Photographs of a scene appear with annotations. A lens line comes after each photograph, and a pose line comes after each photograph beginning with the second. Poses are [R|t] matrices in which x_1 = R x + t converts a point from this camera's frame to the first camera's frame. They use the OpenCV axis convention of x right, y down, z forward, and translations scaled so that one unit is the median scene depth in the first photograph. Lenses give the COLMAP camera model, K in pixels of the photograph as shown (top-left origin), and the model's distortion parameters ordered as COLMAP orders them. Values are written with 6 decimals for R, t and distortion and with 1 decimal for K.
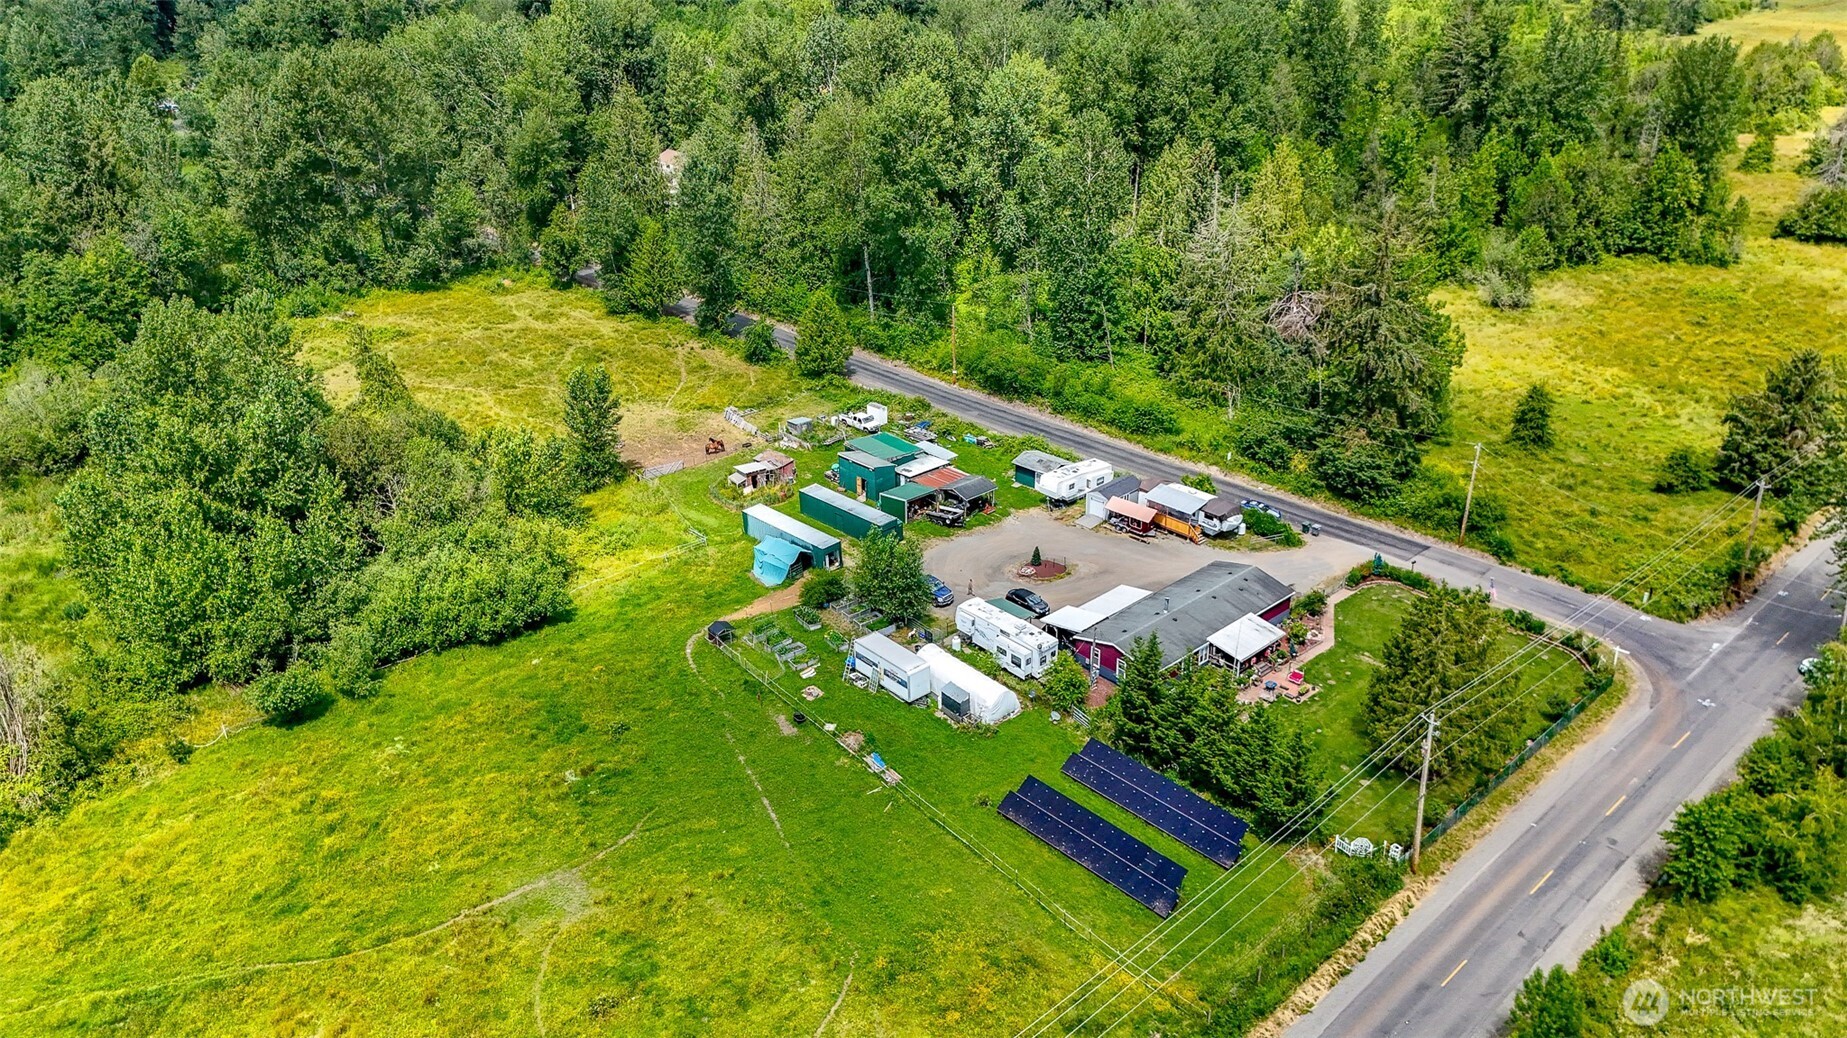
lens RADIAL K [[1342.6, 0, 923.5], [0, 1342.6, 519.0], [0, 0, 1]] dist [0.022738, -0.008267]
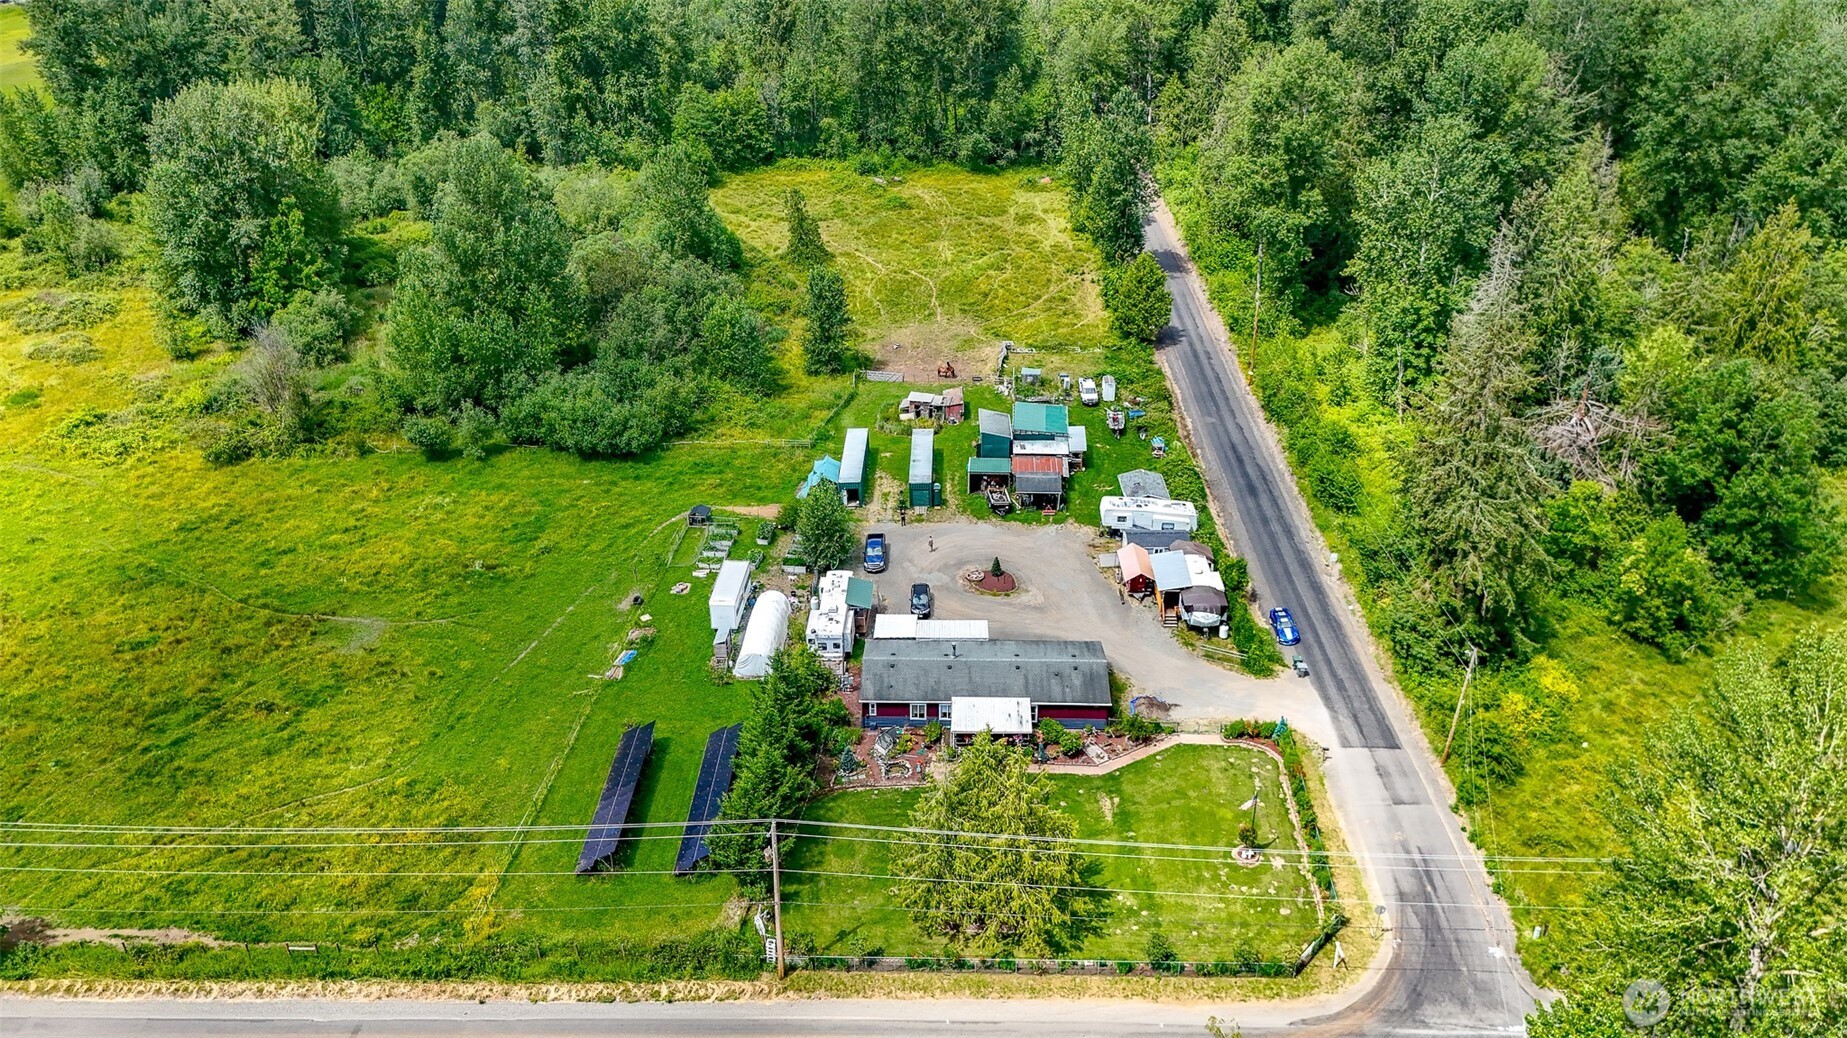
lens RADIAL K [[1342.6, 0, 923.5], [0, 1342.6, 519.0], [0, 0, 1]] dist [0.022738, -0.008267]
pose [[0.712970, 0.355754, -0.604245, 0.614914], [-0.301680, 0.933533, 0.193662, -0.174221], [0.632979, 0.044213, 0.772905, 0.218240]]
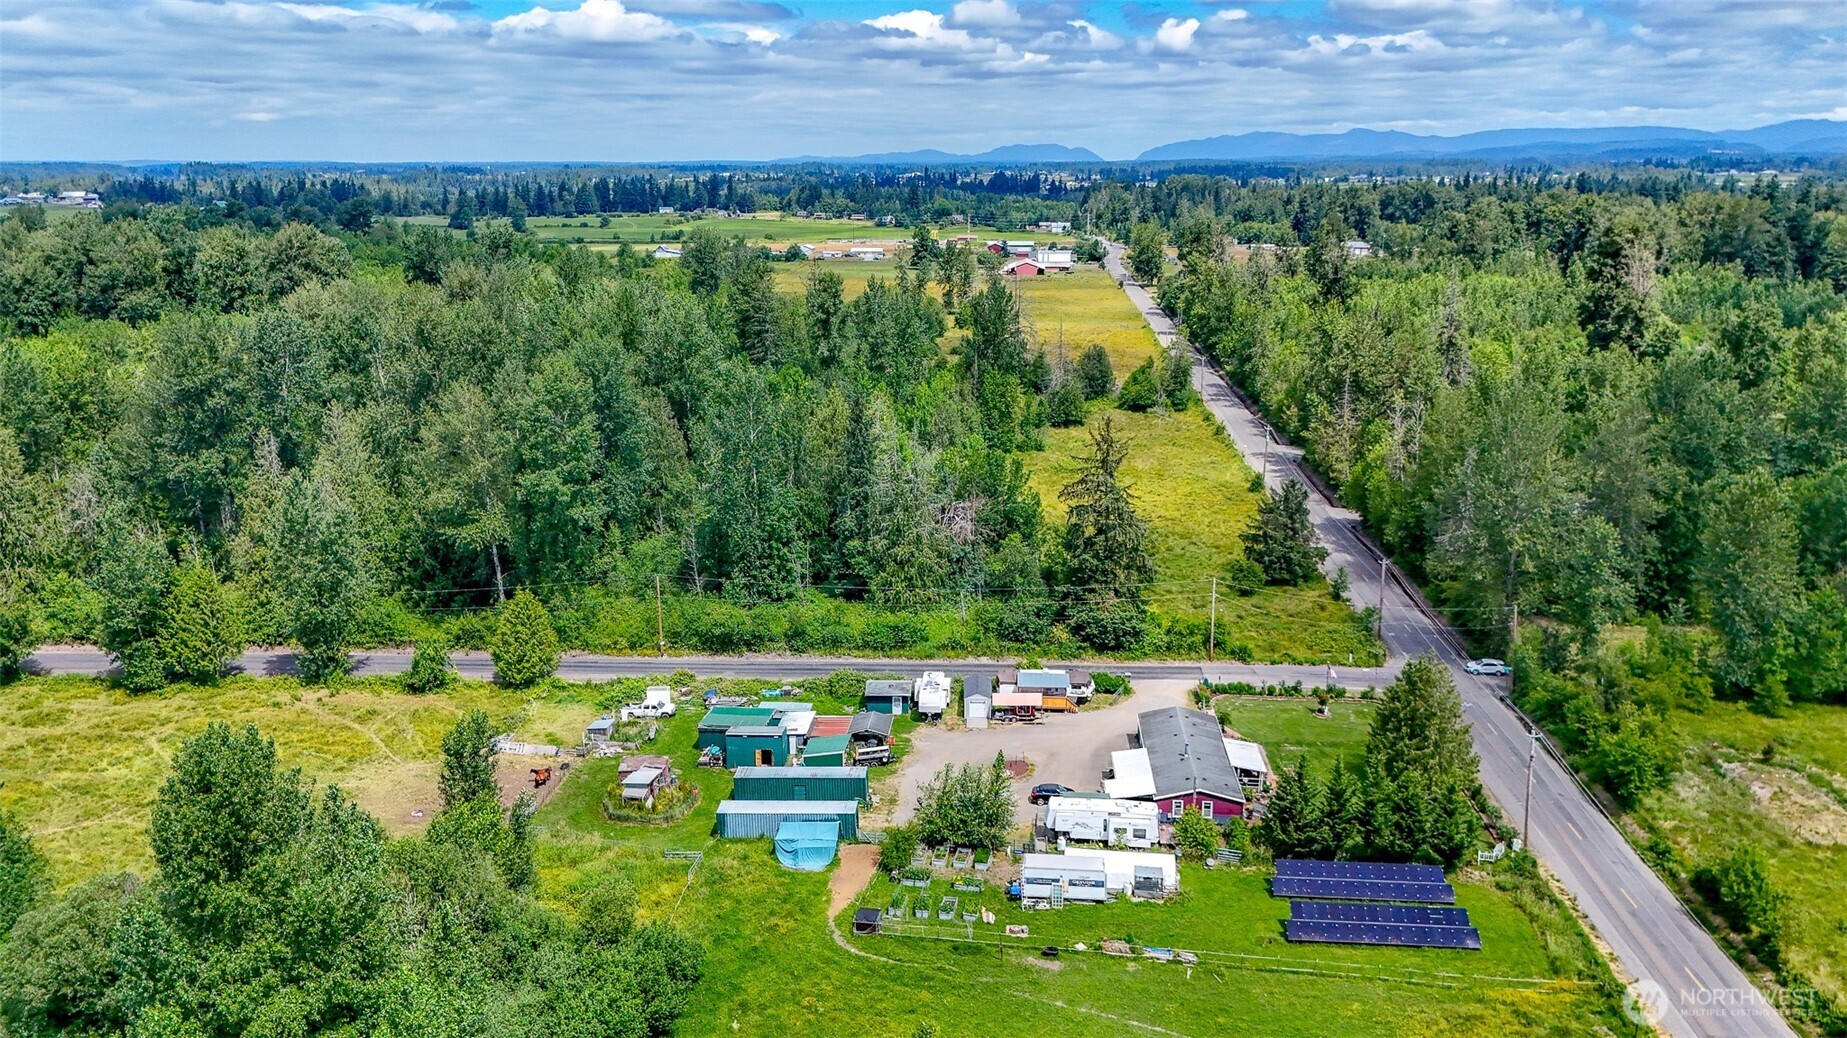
lens RADIAL K [[1342.6, 0, 923.5], [0, 1342.6, 519.0], [0, 0, 1]] dist [0.022738, -0.008267]
pose [[0.740409, -0.169071, 0.650545, -0.624524], [0.287355, 0.954564, -0.078967, -0.088215], [-0.607636, 0.245405, 0.755351, 0.179356]]
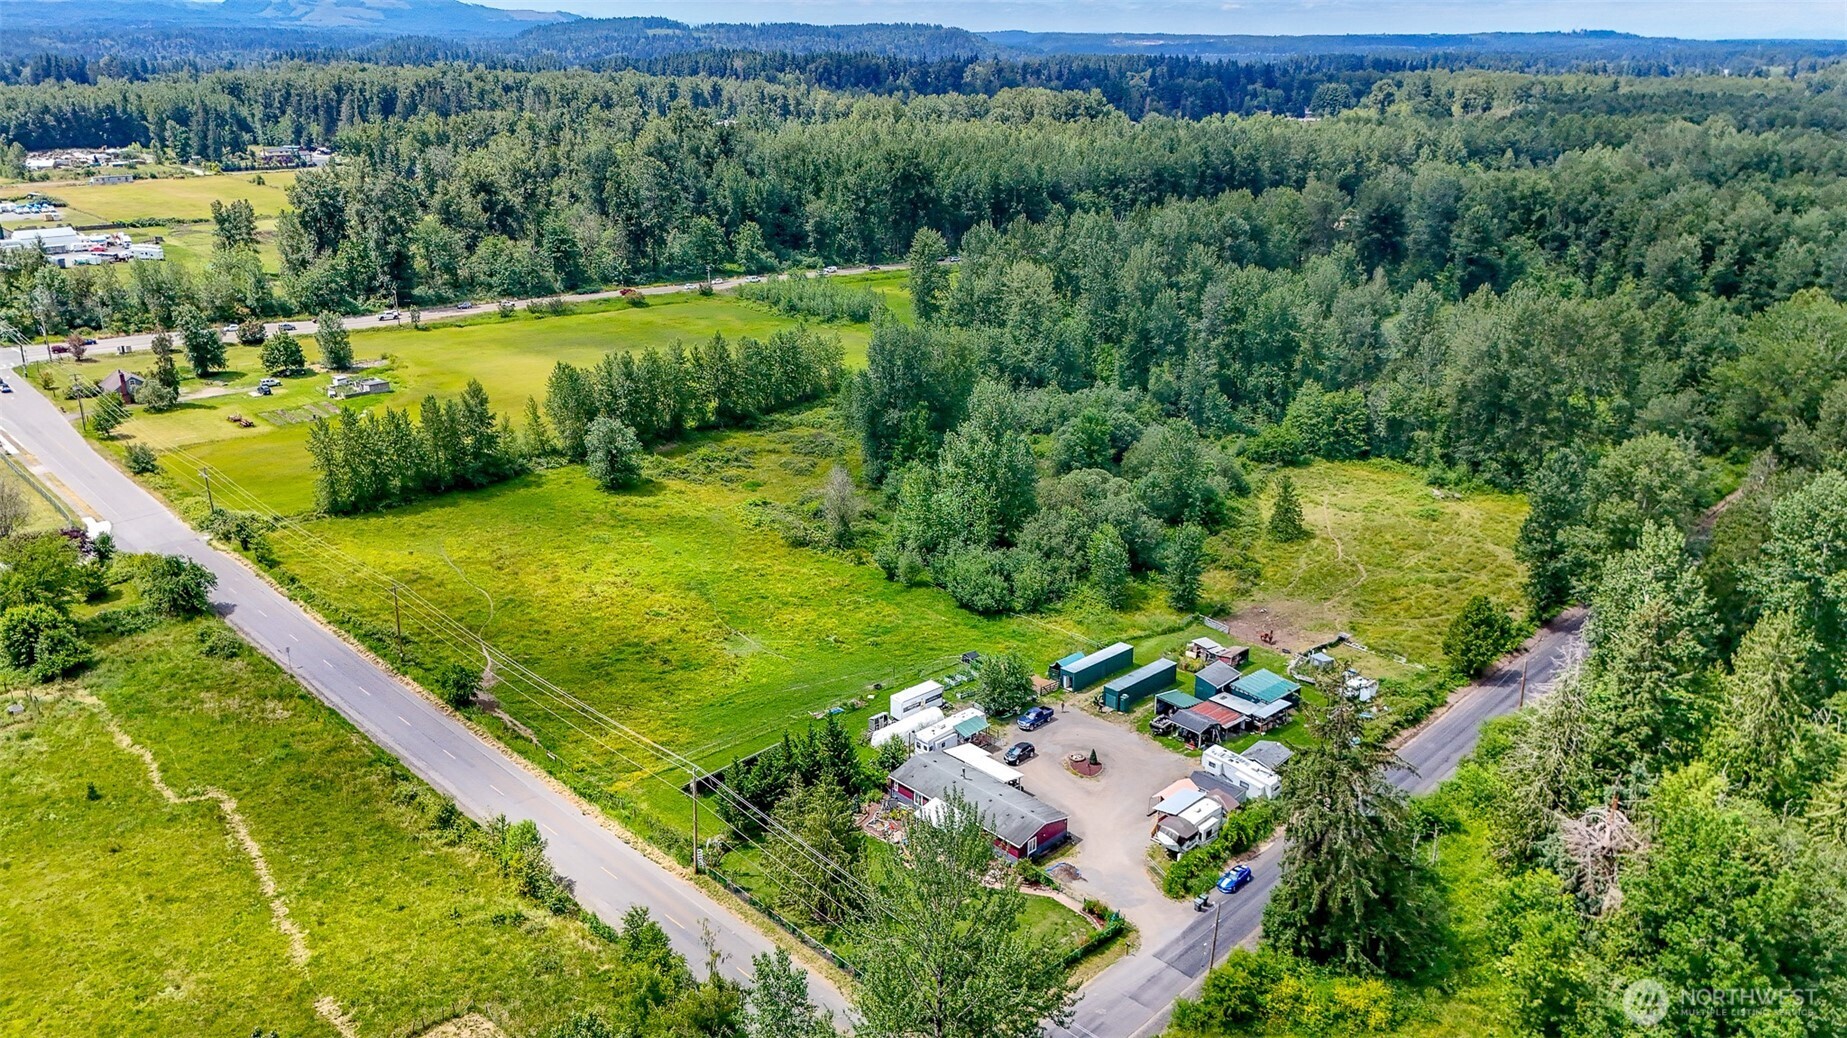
lens RADIAL K [[1342.6, 0, 923.5], [0, 1342.6, 519.0], [0, 0, 1]] dist [0.022738, -0.008267]
pose [[0.029370, 0.342784, -0.938955, 1.163204], [-0.435798, 0.849772, 0.296594, -0.455703], [0.899565, 0.400484, 0.174342, 0.550350]]
